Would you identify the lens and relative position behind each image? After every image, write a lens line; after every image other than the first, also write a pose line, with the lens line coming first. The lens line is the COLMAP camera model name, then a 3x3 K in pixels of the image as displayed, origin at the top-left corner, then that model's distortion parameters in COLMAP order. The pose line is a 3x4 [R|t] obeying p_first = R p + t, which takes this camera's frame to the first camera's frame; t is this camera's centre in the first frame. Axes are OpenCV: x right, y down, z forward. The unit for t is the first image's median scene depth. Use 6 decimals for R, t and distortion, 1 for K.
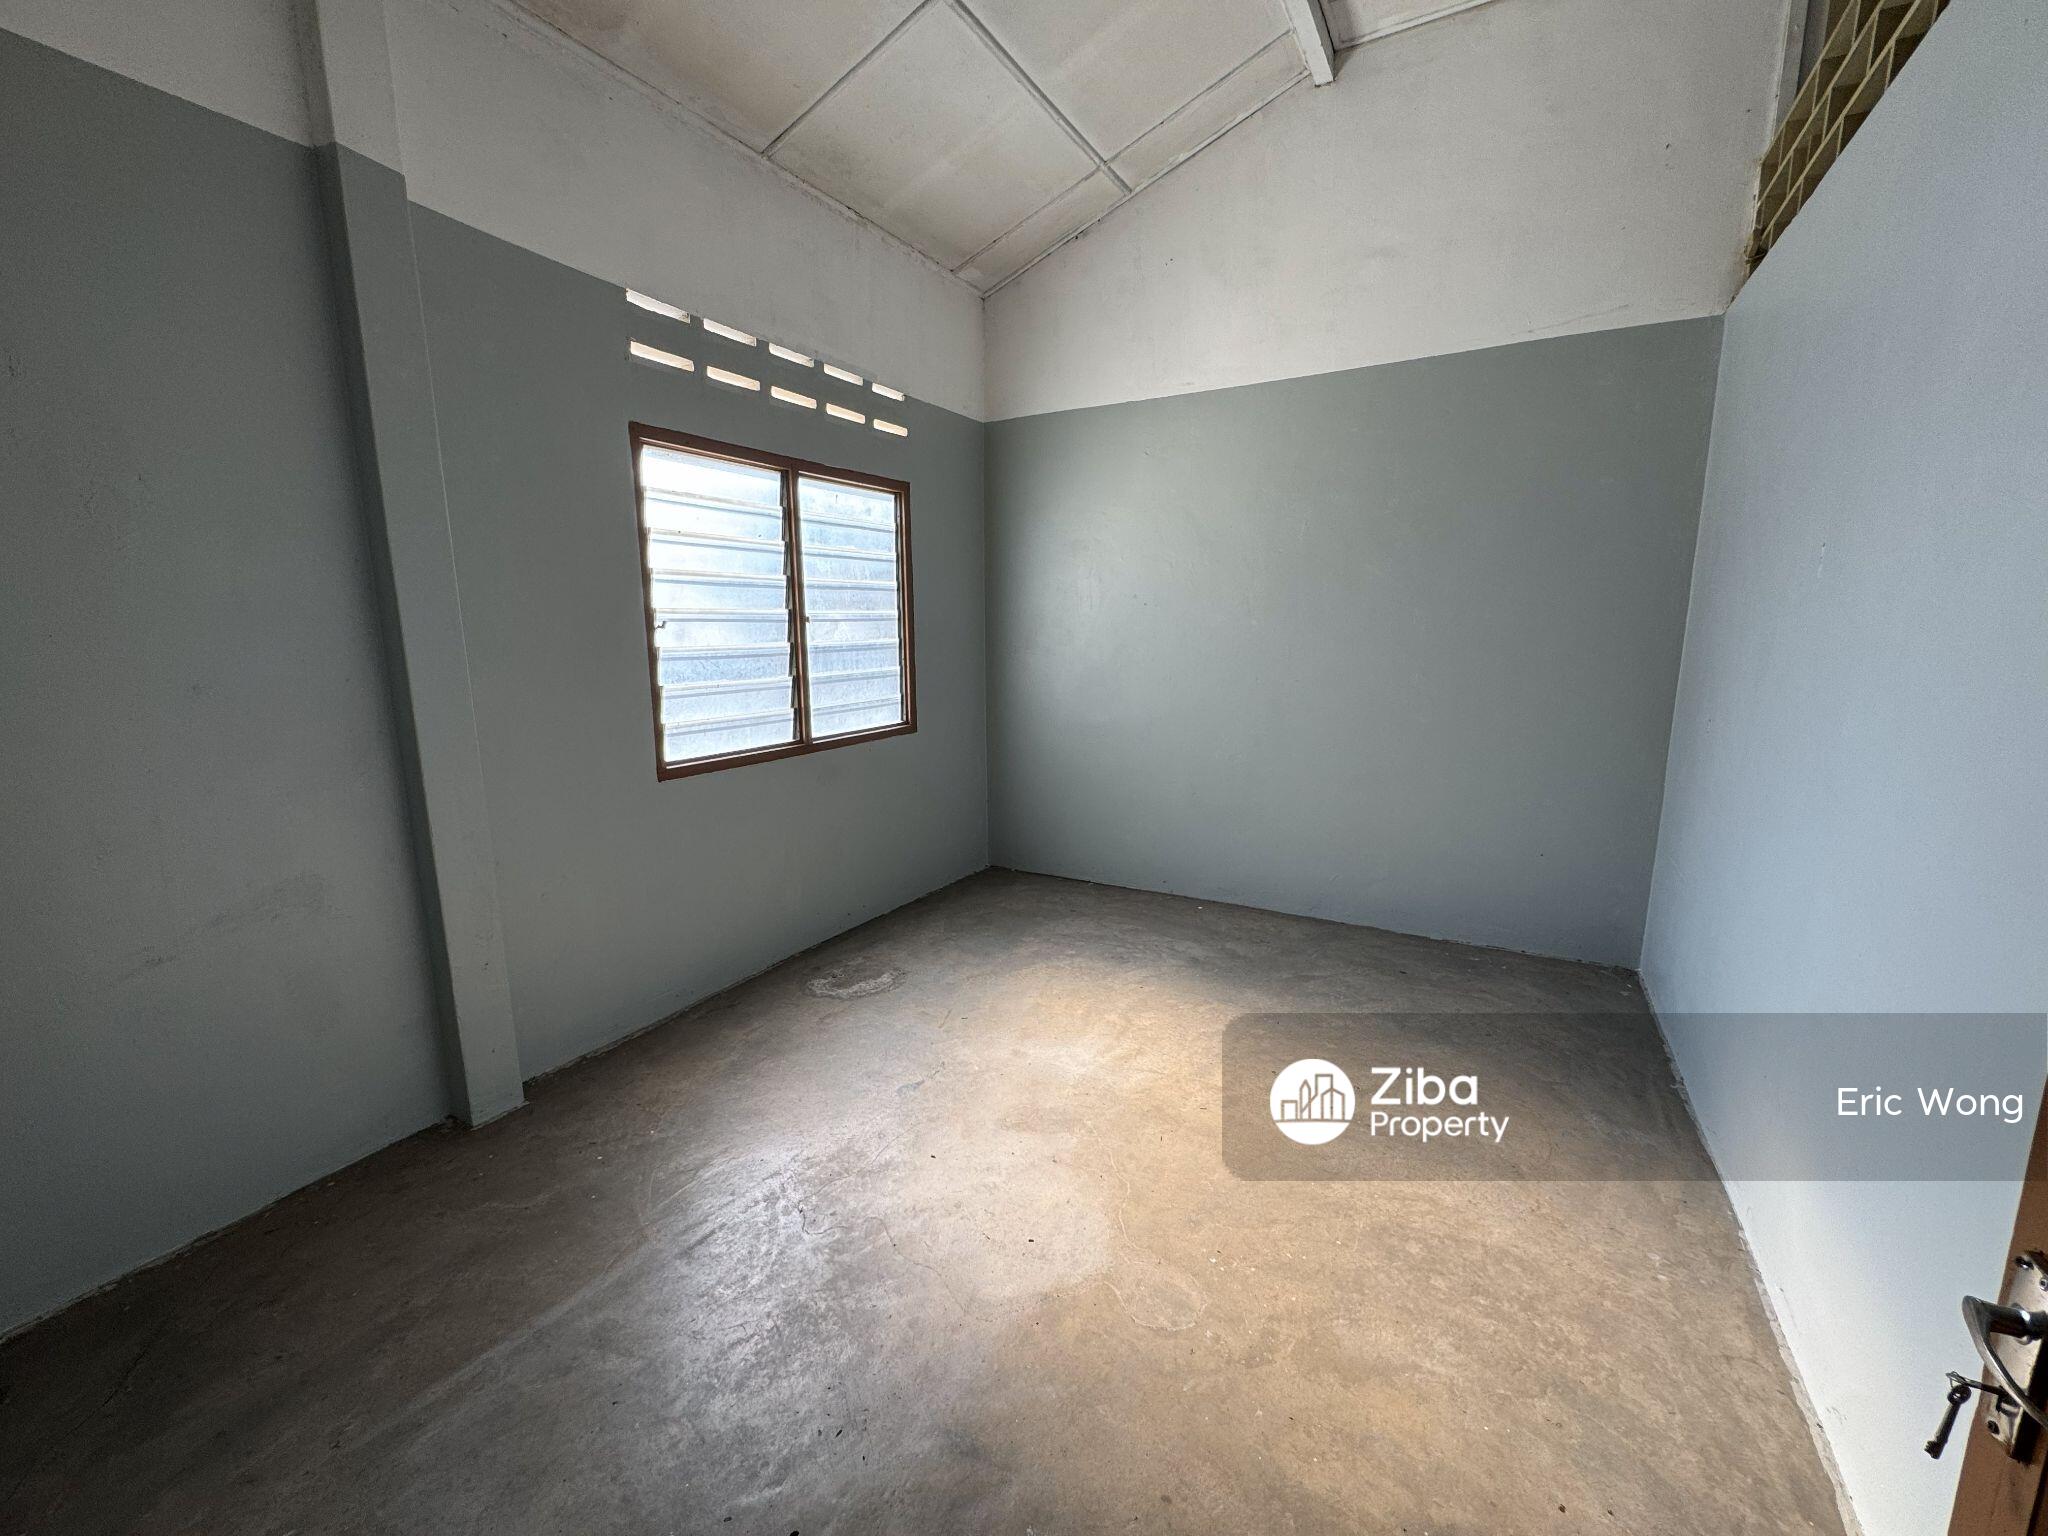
lens RADIAL K [[820.4, 0, 1023.0], [0, 820.4, 781.5], [0, 0, 1]] dist [-0.003795, 0.001744]
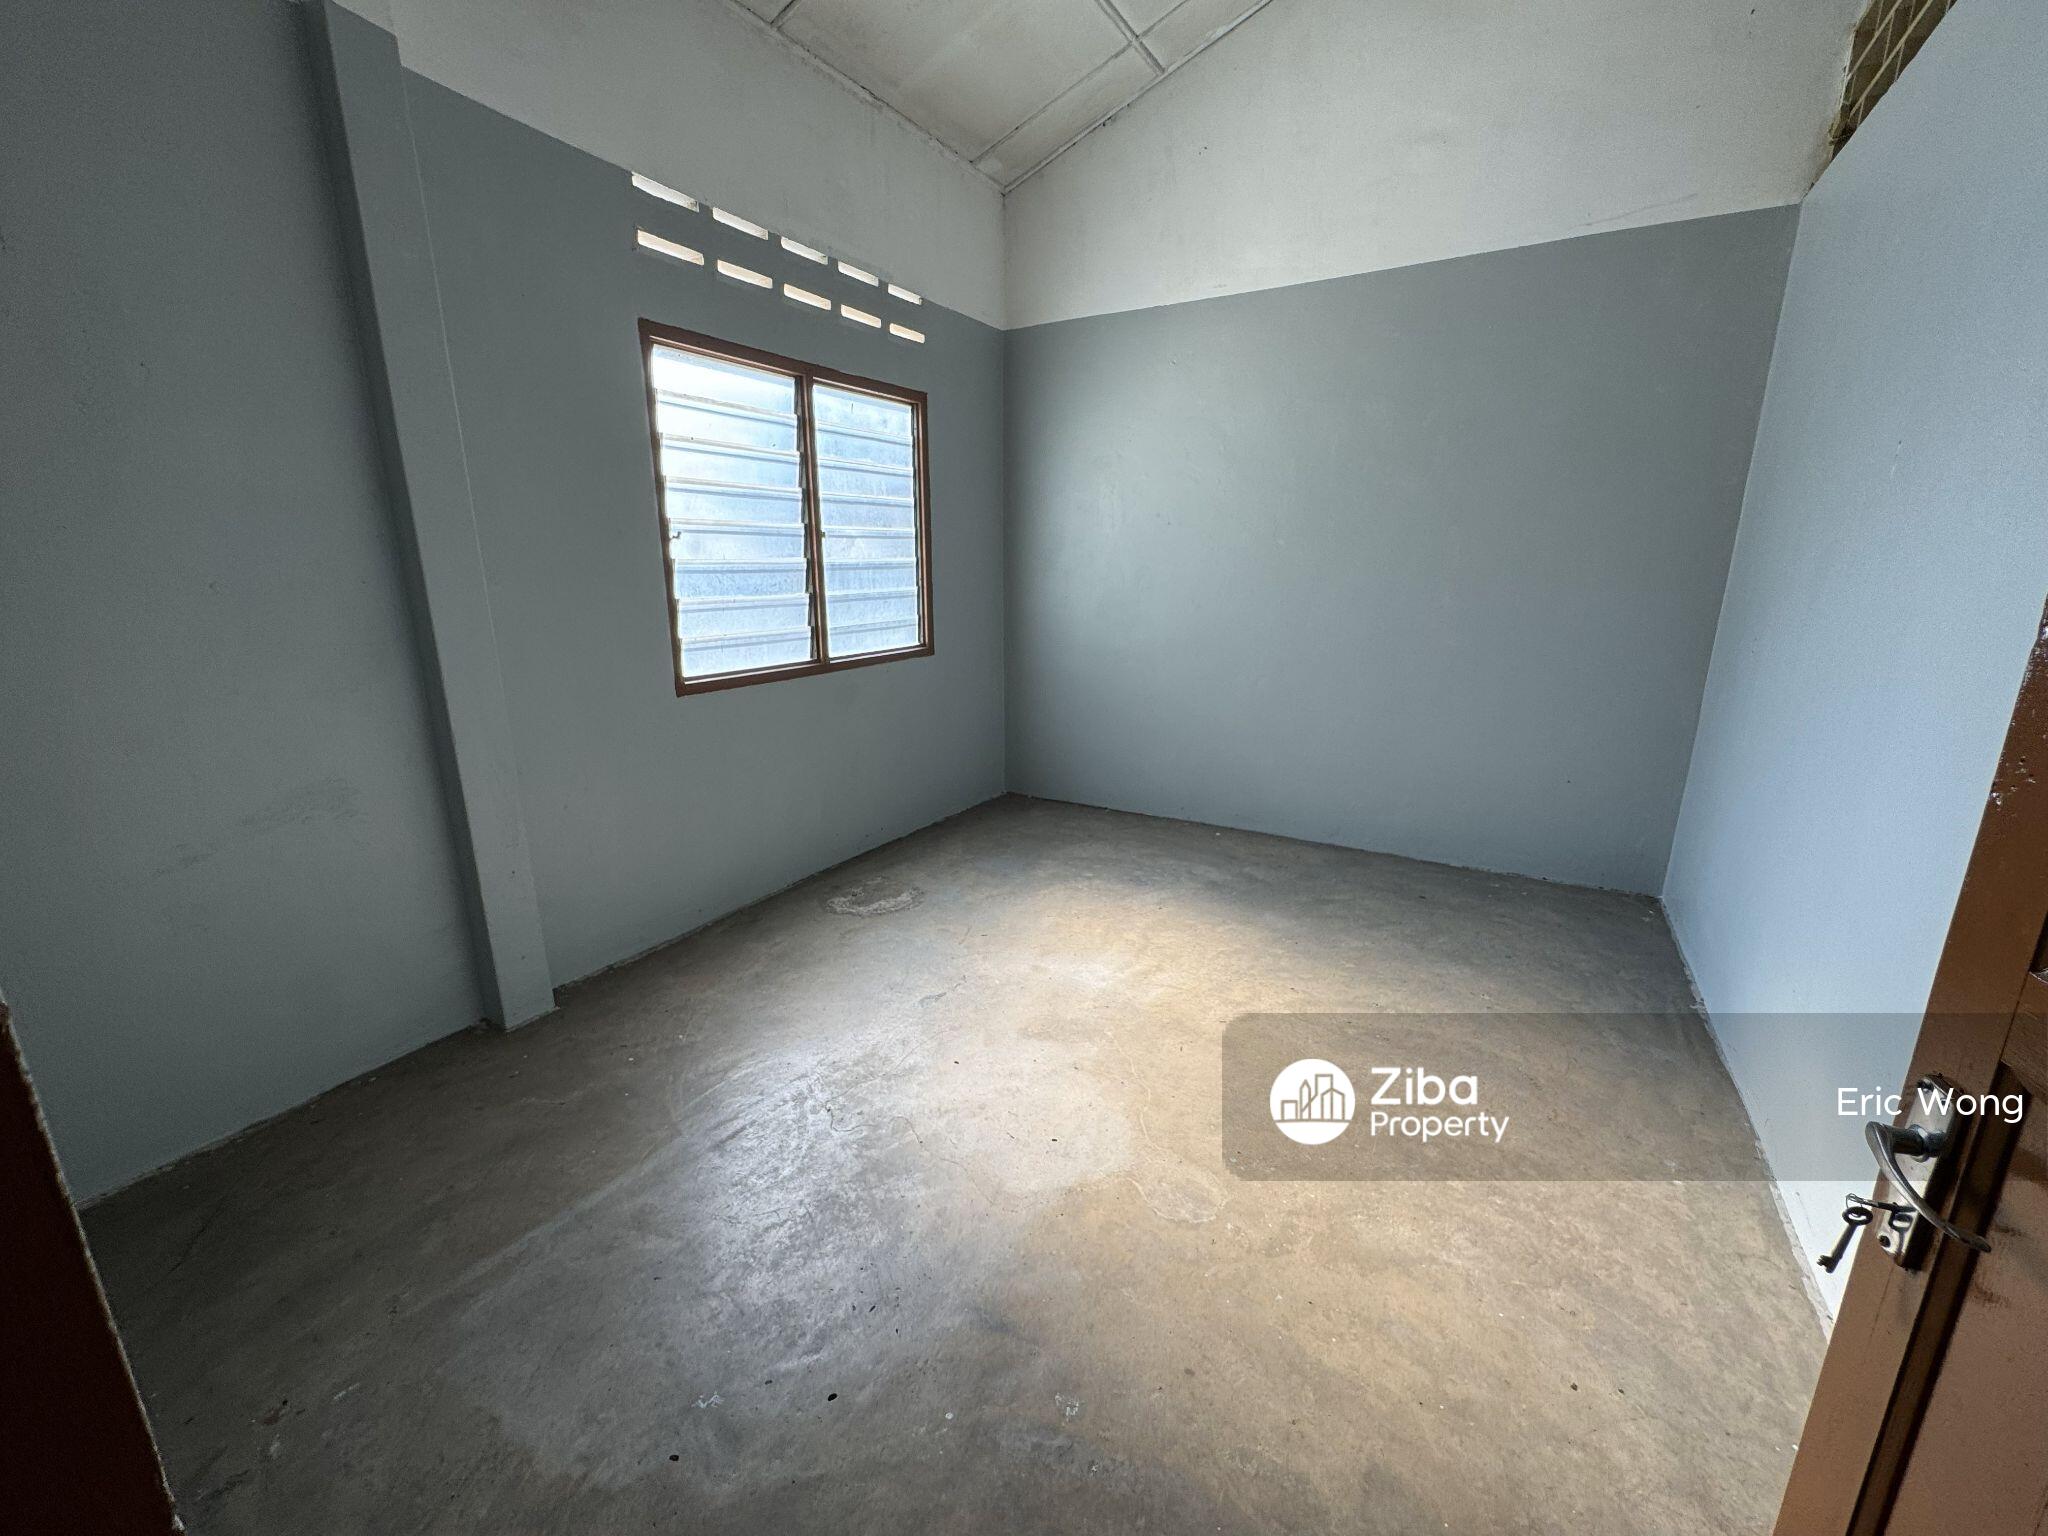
lens RADIAL K [[820.4, 0, 1020.9], [0, 820.4, 784.0], [0, 0, 1]] dist [-0.003795, 0.001744]
pose [[0.999878, 0.008875, -0.012835, -0.018488], [-0.007904, 0.997239, 0.073833, 0.035108], [0.013455, -0.073722, 0.997188, 0.010890]]
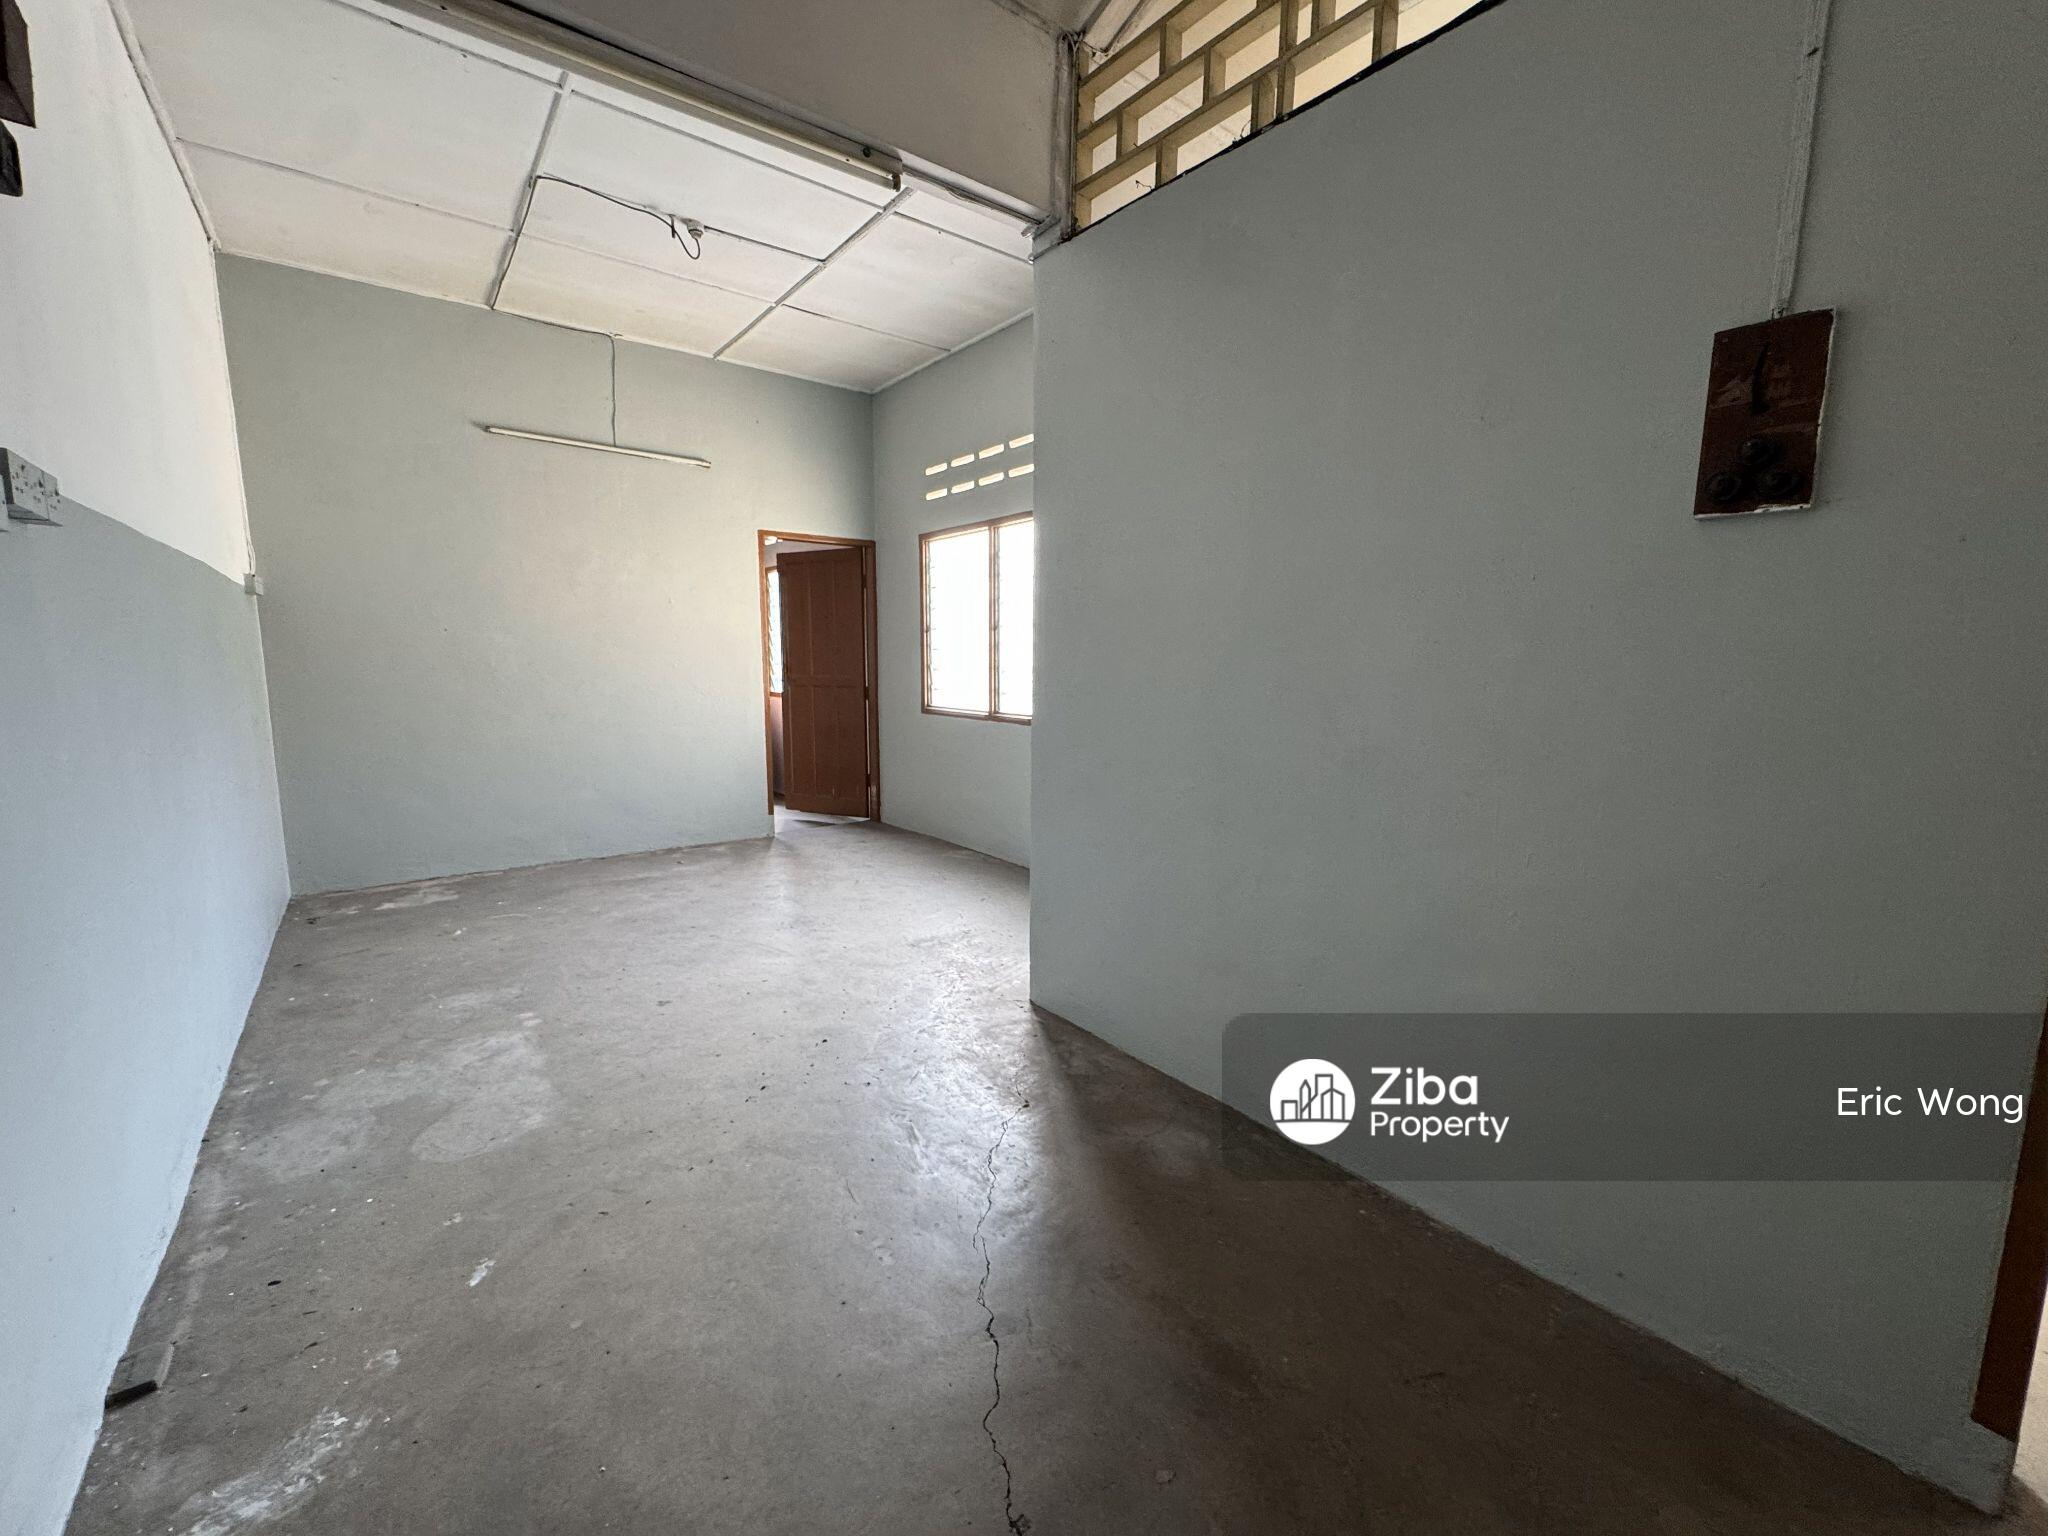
lens RADIAL K [[820.4, 0, 1024.1], [0, 820.4, 762.5], [0, 0, 1]] dist [-0.003795, 0.001744]
pose [[-0.378463, 0.127604, -0.916778, 1.592183], [-0.175211, 0.962669, 0.206322, -0.405639], [0.908882, 0.238715, -0.341977, 2.372422]]
